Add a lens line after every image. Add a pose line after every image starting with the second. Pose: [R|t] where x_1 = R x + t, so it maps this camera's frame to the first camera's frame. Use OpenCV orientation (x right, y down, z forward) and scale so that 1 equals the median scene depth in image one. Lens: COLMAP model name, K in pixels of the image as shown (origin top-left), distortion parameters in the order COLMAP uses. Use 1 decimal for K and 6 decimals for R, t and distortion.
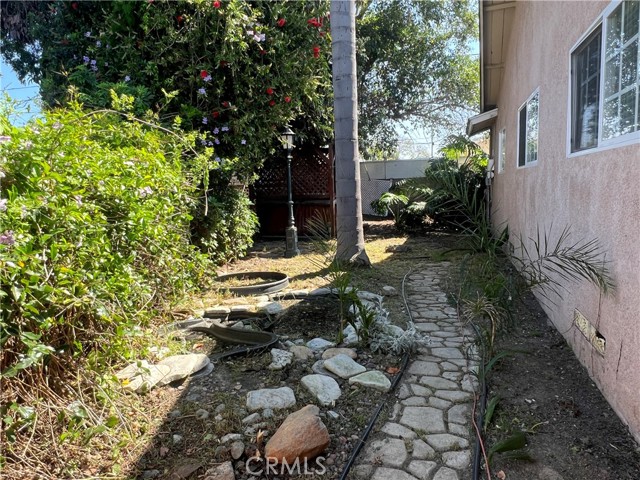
lens RADIAL K [[429.3, 0, 320.1], [0, 429.3, 239.8], [0, 0, 1]] dist [0.001455, 0.000069]
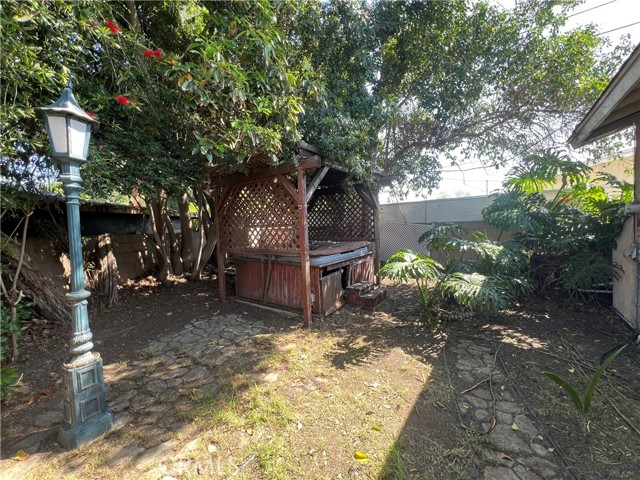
lens RADIAL K [[255.4, 0, 319.8], [0, 255.4, 238.0], [0, 0, 1]] dist [-0.000609, 0.000142]
pose [[0.947077, 0.017847, -0.320509, 0.124372], [-0.040216, 0.997183, -0.063309, -0.079002], [0.318476, 0.072848, 0.945127, 0.509551]]
